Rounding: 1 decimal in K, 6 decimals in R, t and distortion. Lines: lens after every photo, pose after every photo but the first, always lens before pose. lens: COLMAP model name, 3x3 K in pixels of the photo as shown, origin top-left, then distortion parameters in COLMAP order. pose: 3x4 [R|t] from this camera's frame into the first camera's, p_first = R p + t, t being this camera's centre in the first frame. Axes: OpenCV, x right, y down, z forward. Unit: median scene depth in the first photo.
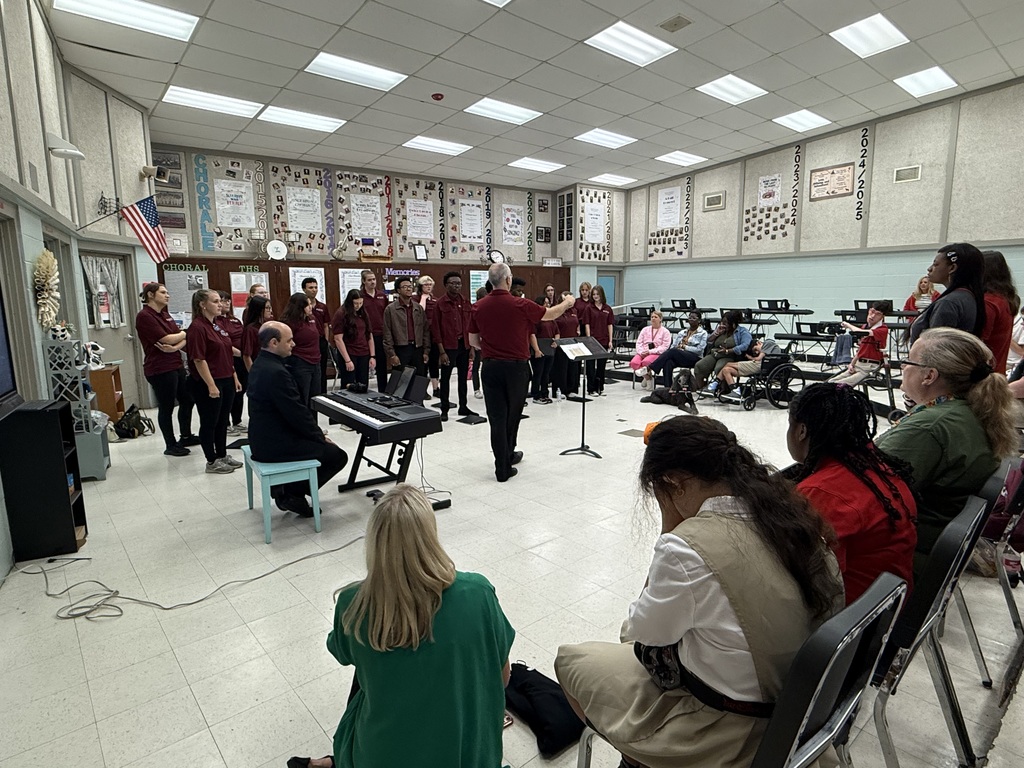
lens RADIAL K [[574.7, 0, 514.9], [0, 574.7, 383.1], [0, 0, 1]] dist [0.000949, 0.000943]
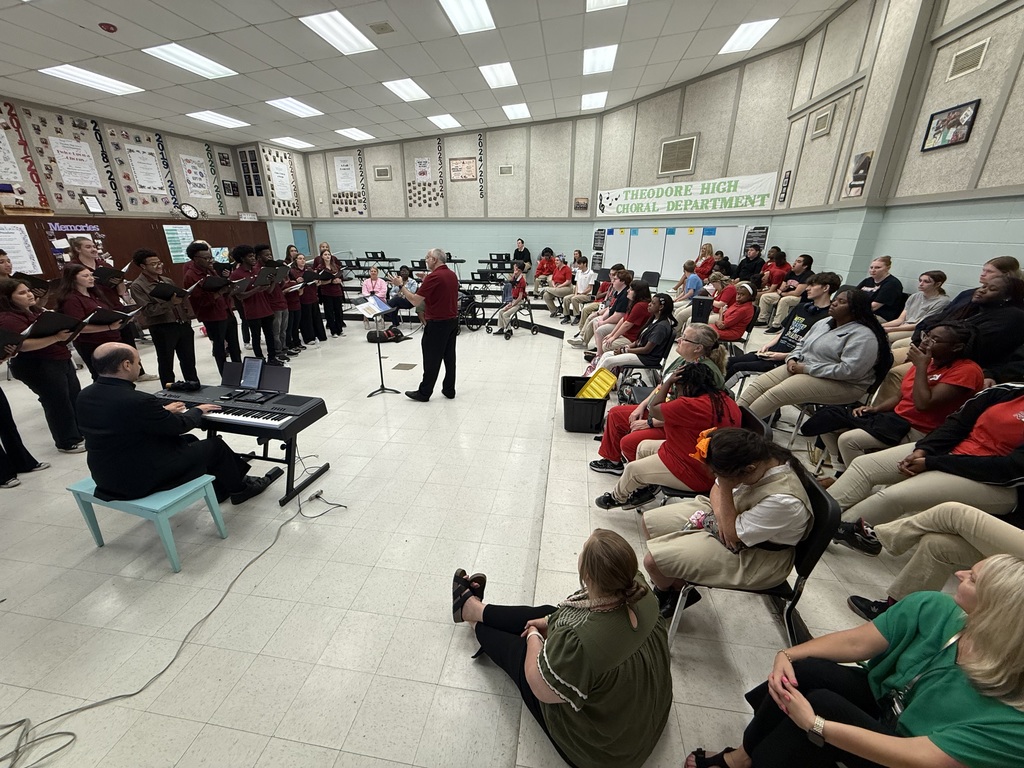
lens RADIAL K [[406.9, 0, 508.1], [0, 406.9, 381.5], [0, 0, 1]] dist [0.001689, -0.000482]
pose [[0.767537, -0.211516, 0.605101, -0.134292], [0.087140, 0.969656, 0.228415, -0.054410], [-0.635053, -0.122589, 0.762679, 0.061951]]
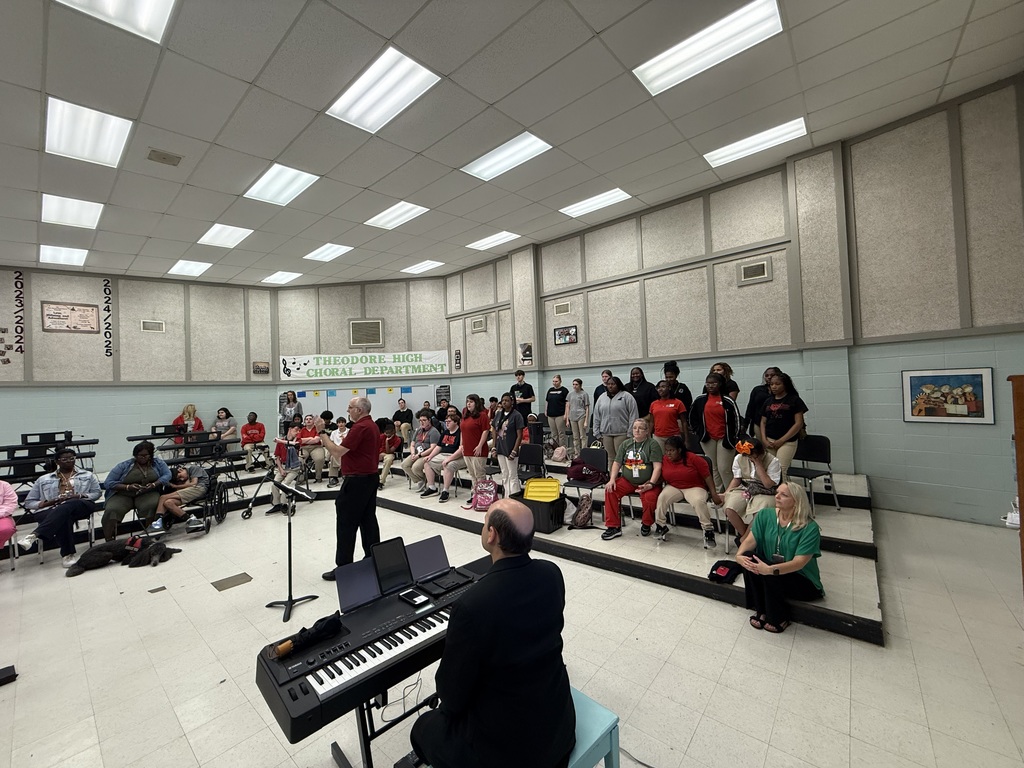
lens RADIAL K [[406.9, 0, 504.1], [0, 406.9, 384.2], [0, 0, 1]] dist [0.001689, -0.000482]
pose [[-0.136506, 0.034956, 0.990022, -0.332103], [0.187240, 0.982274, -0.008866, -0.089606], [-0.972783, 0.184162, -0.140631, 0.420899]]
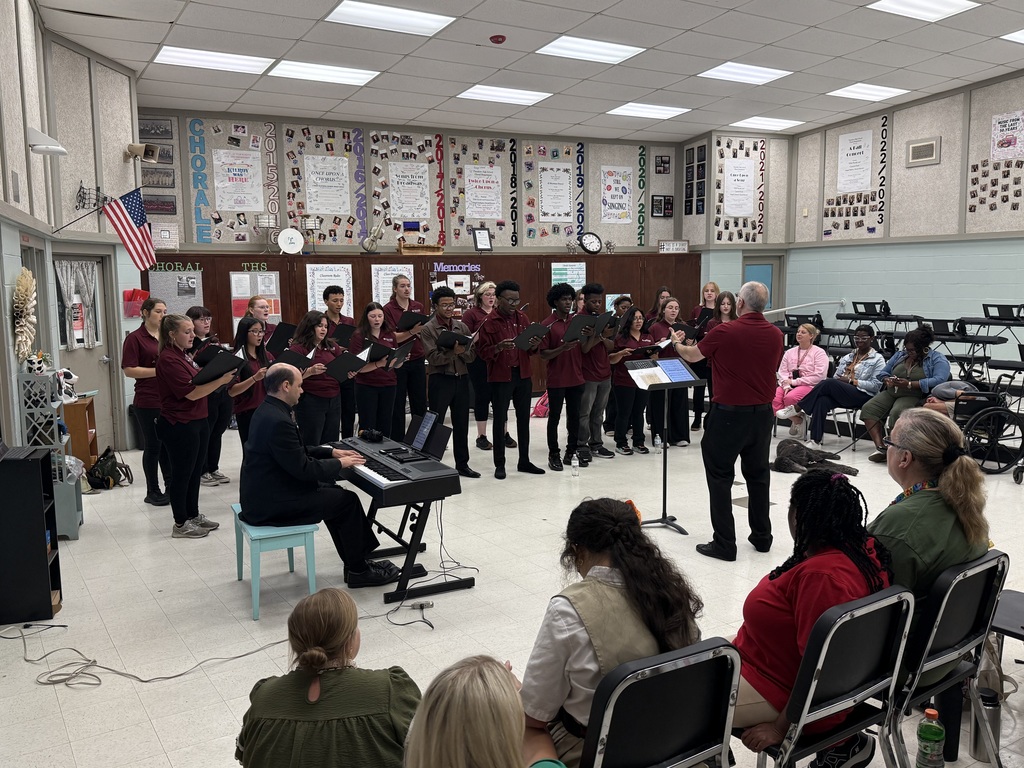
lens RADIAL K [[884.2, 0, 514.6], [0, 884.2, 381.3], [0, 0, 1]] dist [0.097615, -0.156487]
pose [[0.988255, 0.010552, -0.152446, 0.058414], [-0.016057, 0.999261, -0.034924, -0.013872], [0.151965, 0.036962, 0.987695, -0.104701]]
